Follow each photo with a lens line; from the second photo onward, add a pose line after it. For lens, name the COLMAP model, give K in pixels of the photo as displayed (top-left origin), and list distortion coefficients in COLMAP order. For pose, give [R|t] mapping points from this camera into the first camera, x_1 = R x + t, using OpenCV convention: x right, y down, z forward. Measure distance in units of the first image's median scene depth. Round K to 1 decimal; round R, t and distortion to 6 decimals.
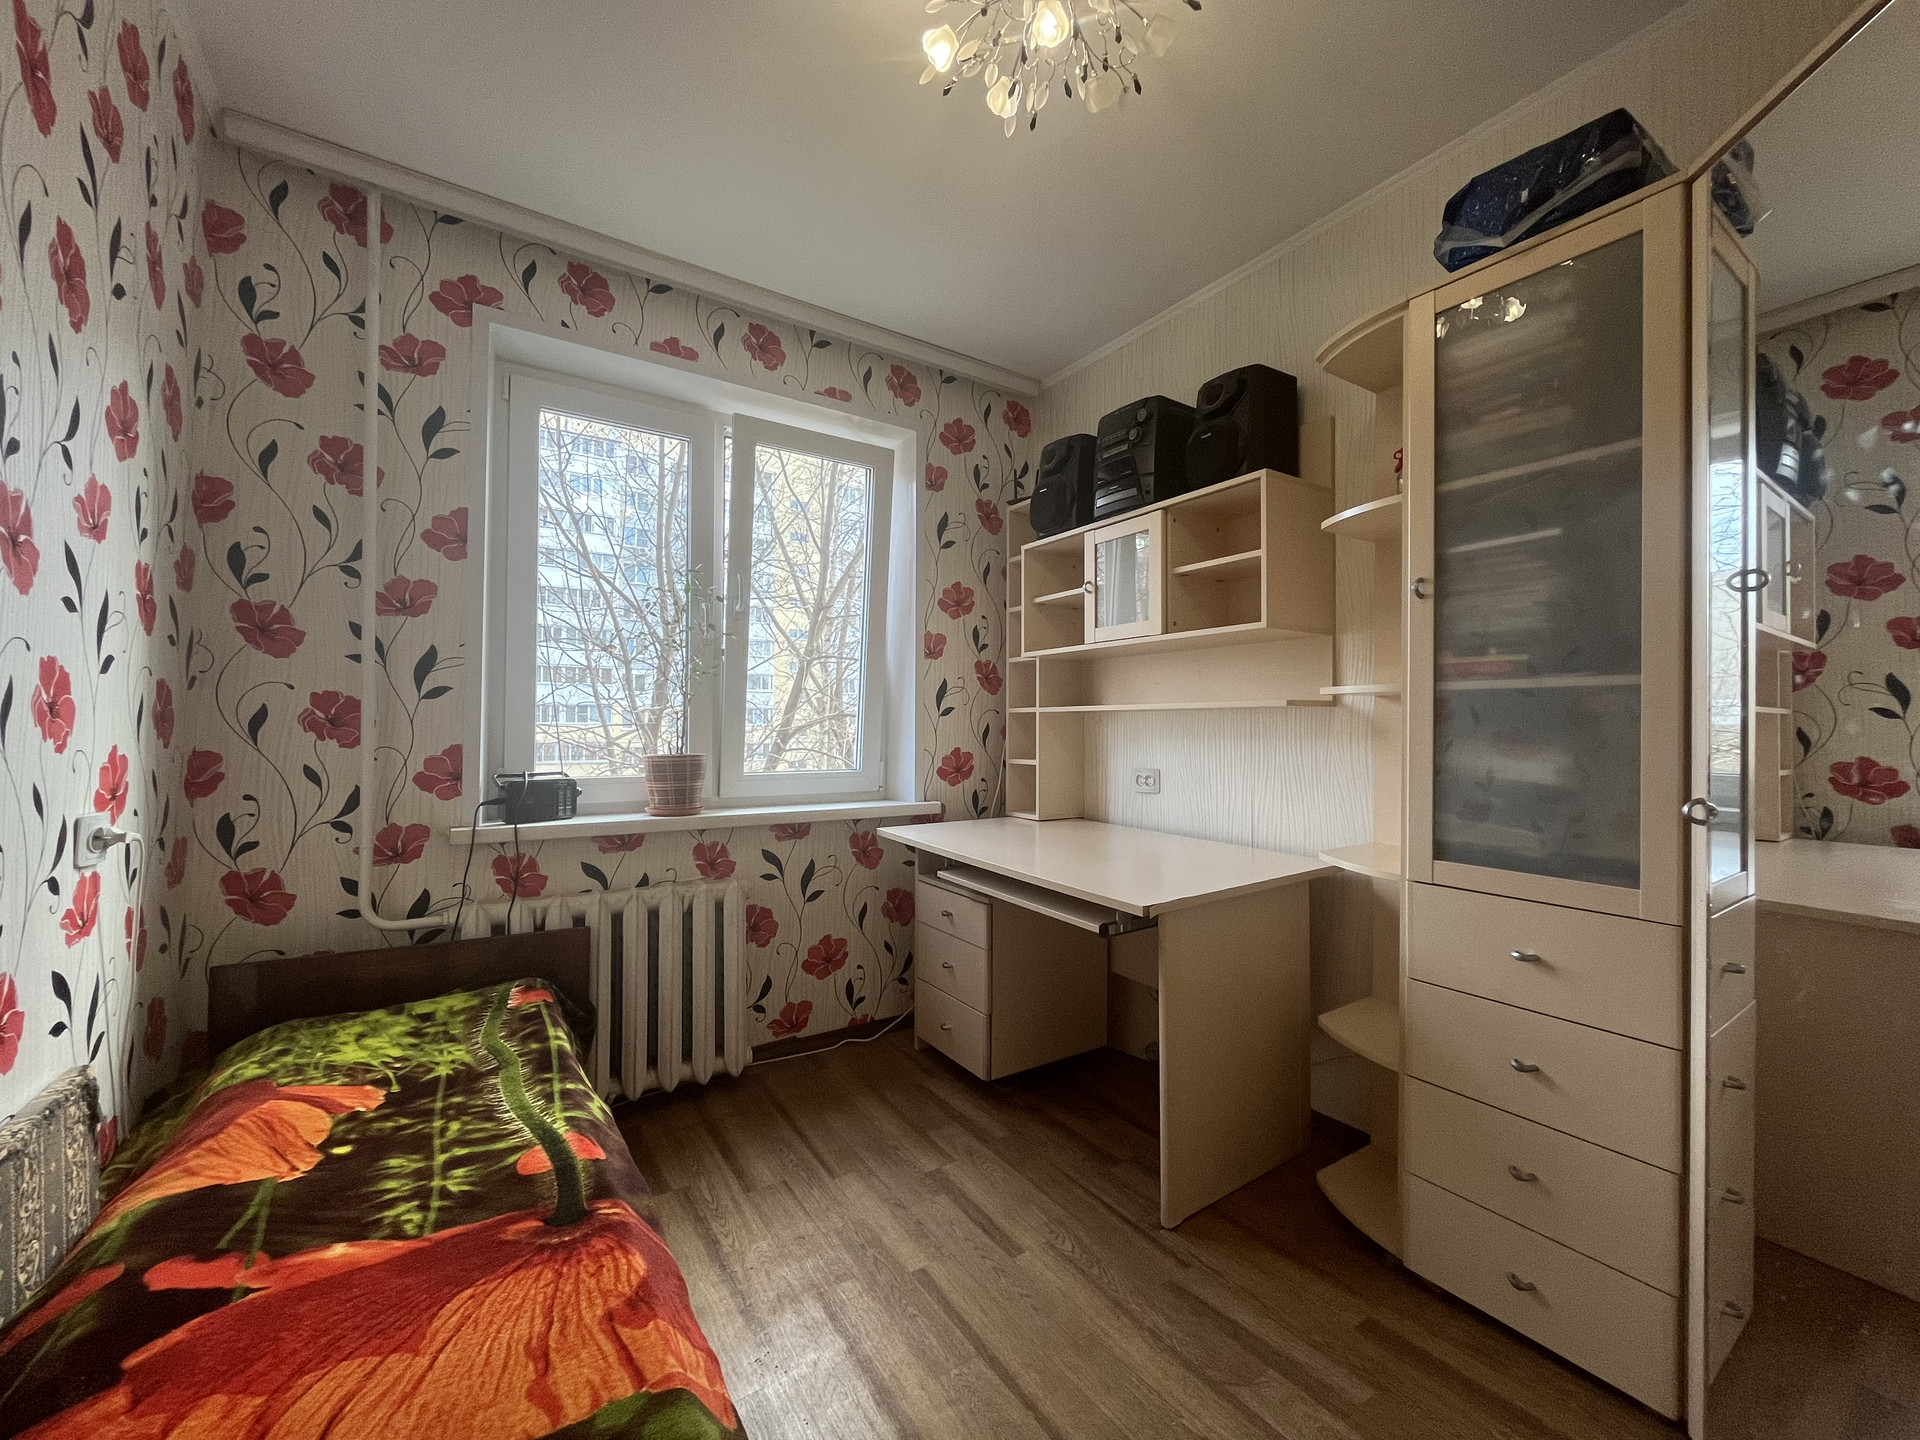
lens RADIAL K [[777.9, 0, 960.0], [0, 777.9, 711.2], [0, 0, 1]] dist [-0.001912, -0.000093]
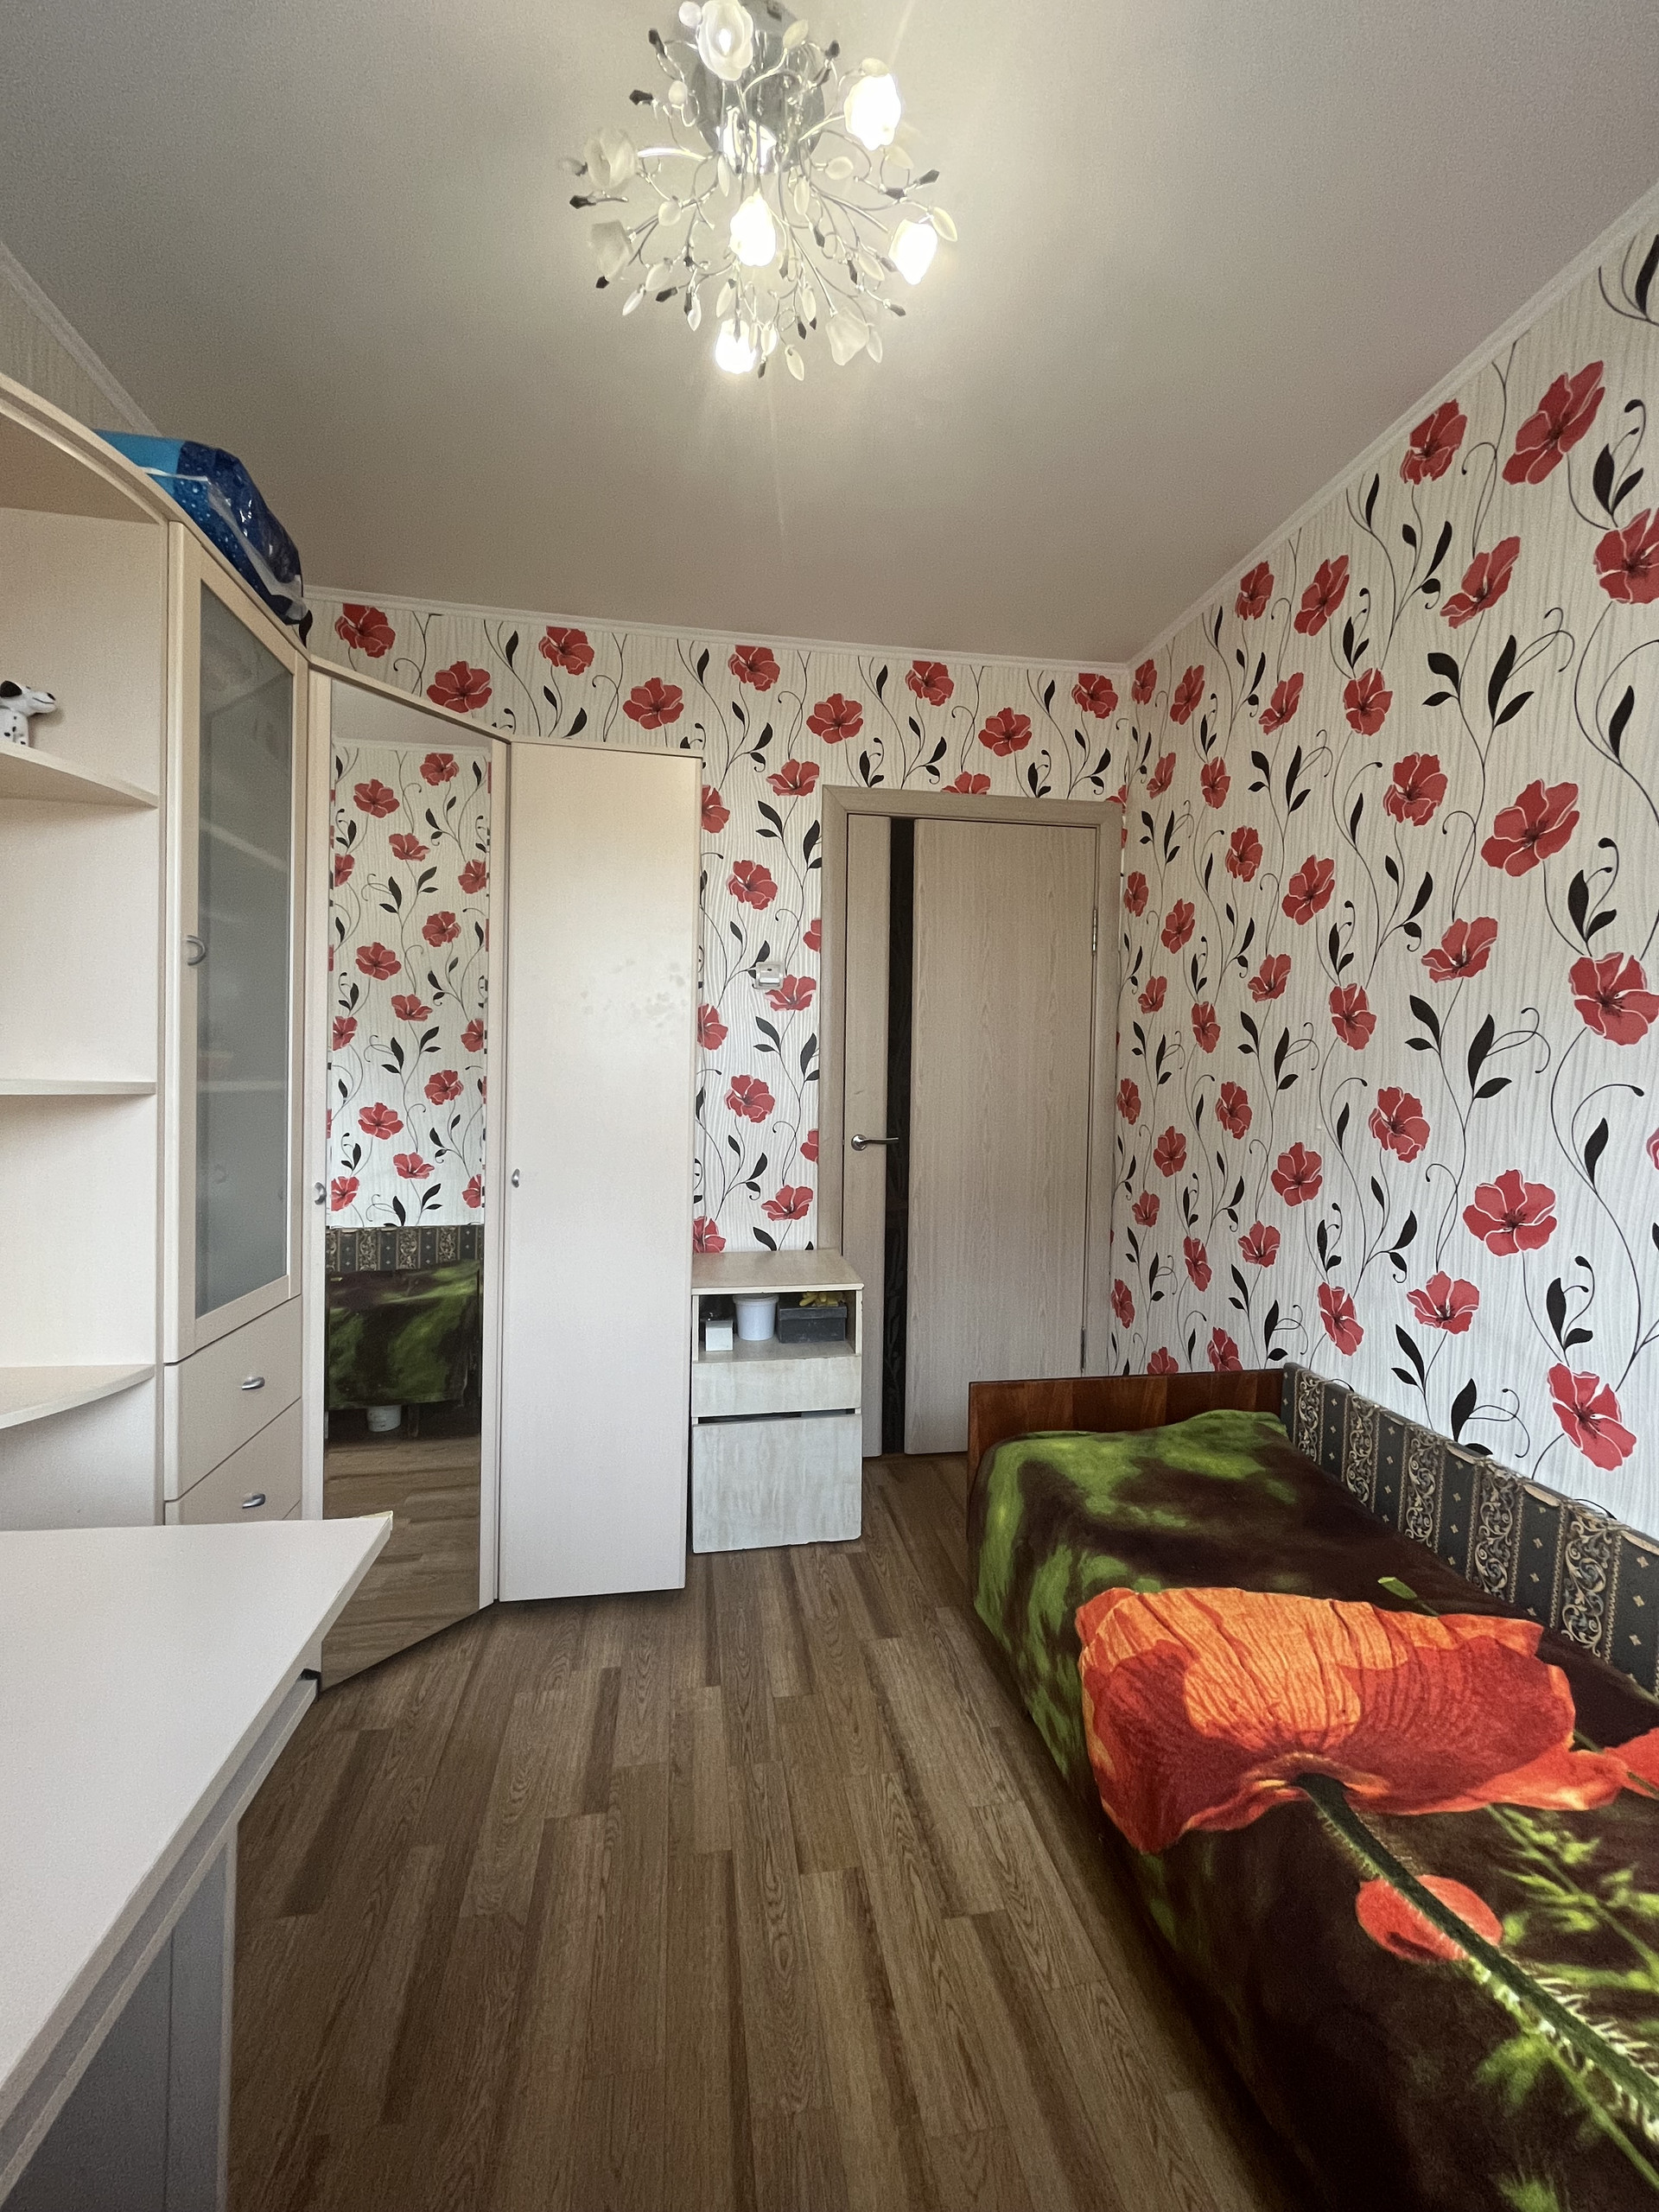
lens RADIAL K [[896.2, 0, 839.9], [0, 896.2, 1109.3], [0, 0, 1]] dist [-0.001912, -0.000093]
pose [[-0.916661, -0.036357, 0.398009, -0.287589], [-0.029295, 0.999287, 0.023813, -0.047885], [-0.398591, 0.010169, -0.917073, 1.509178]]
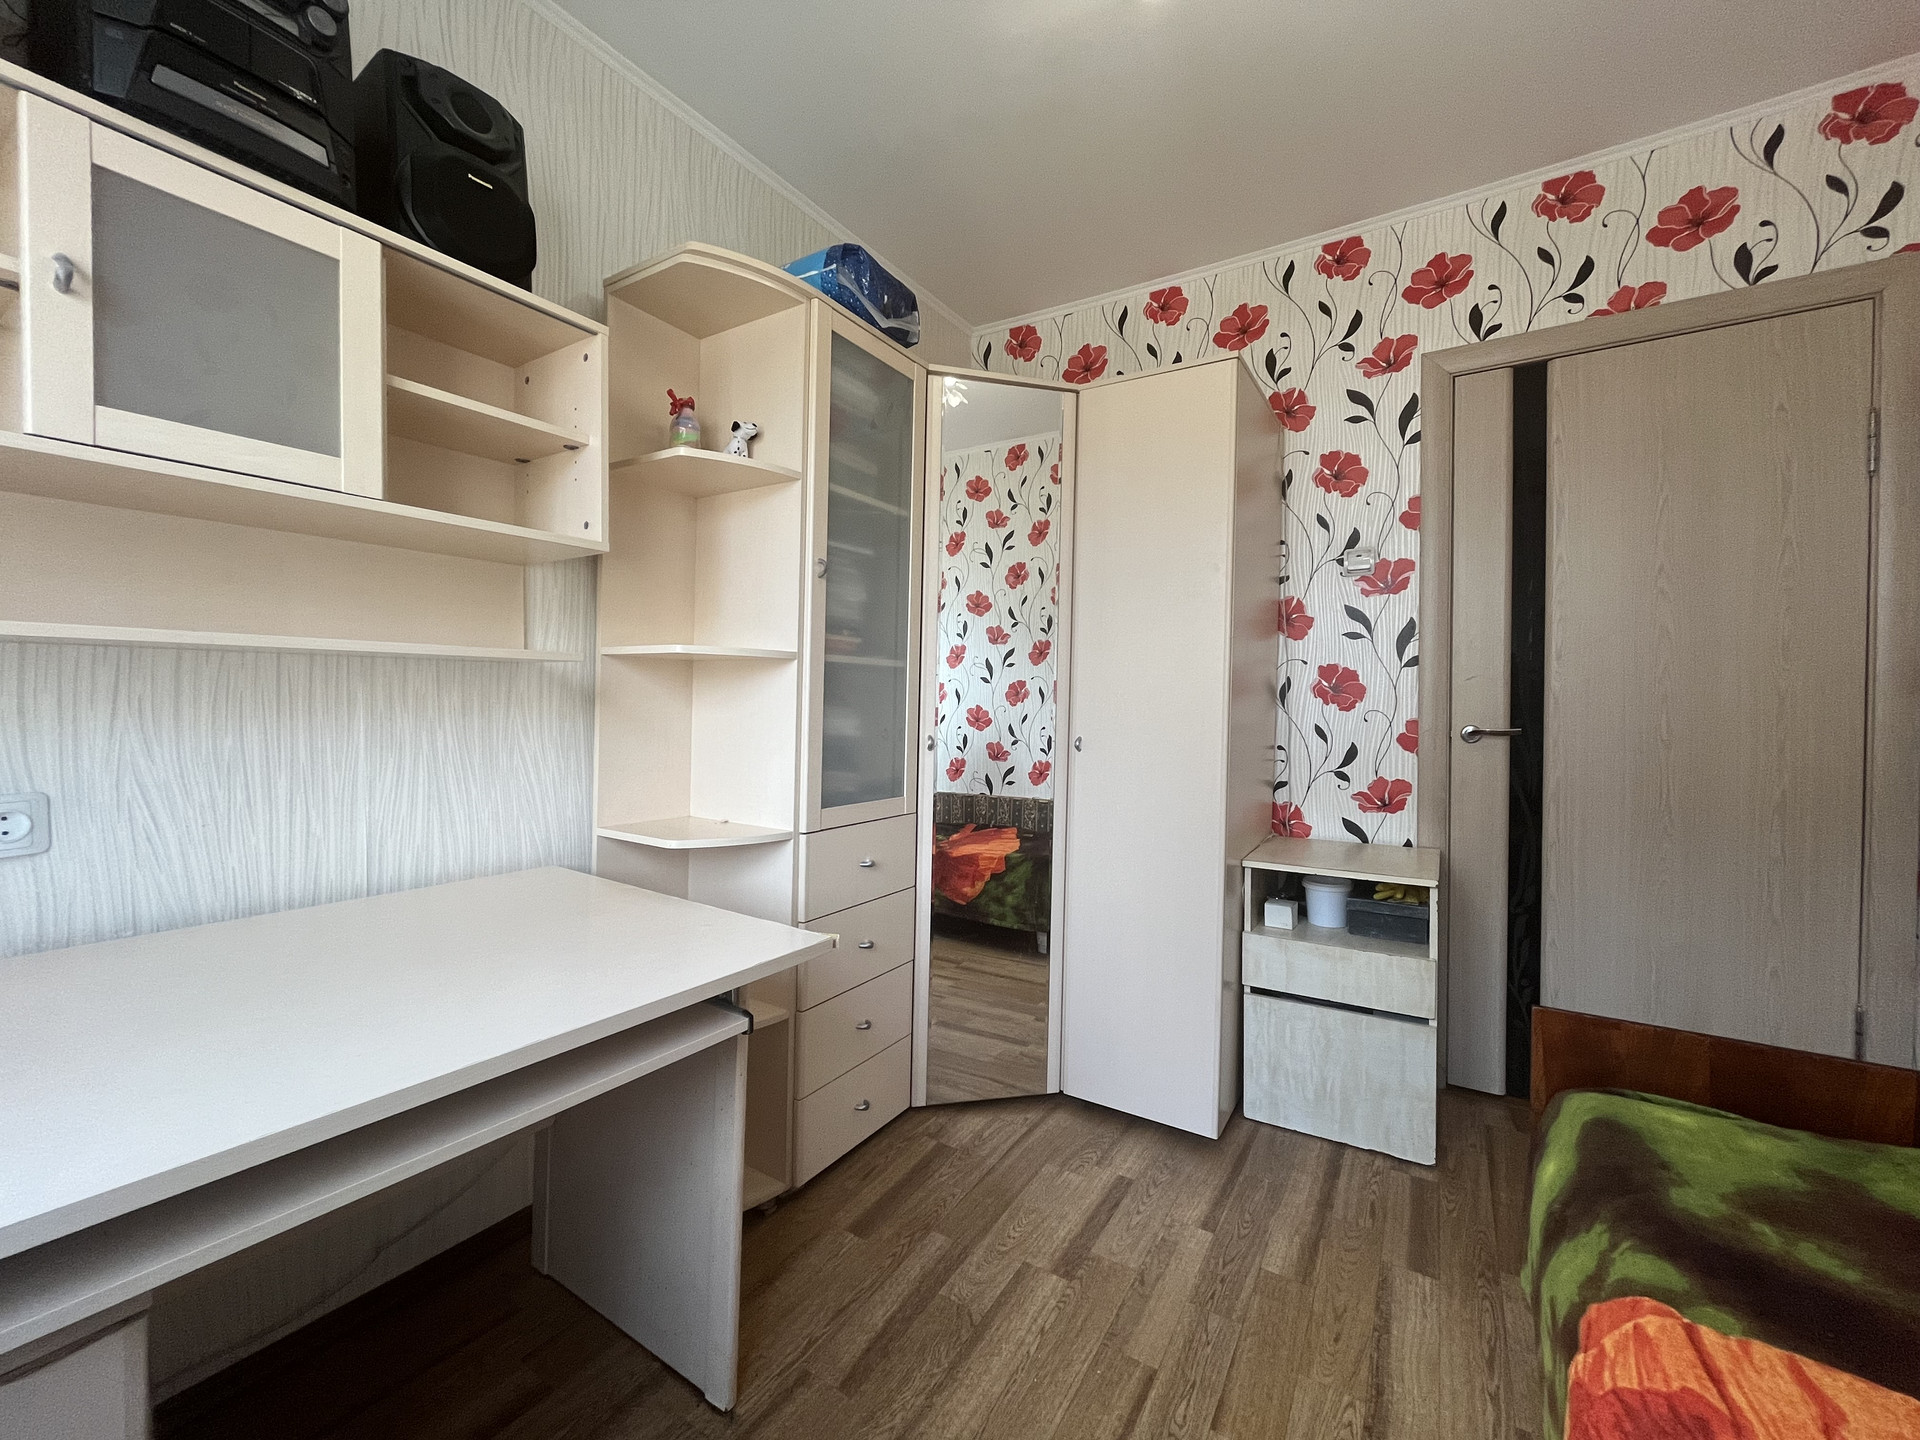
lens RADIAL K [[777.9, 0, 964.0], [0, 777.9, 711.7], [0, 0, 1]] dist [-0.001912, -0.000093]
pose [[-0.418153, -0.021092, 0.908132, -0.504149], [-0.026592, 0.999586, 0.010972, 0.029505], [-0.907987, -0.019562, -0.418540, 1.265205]]
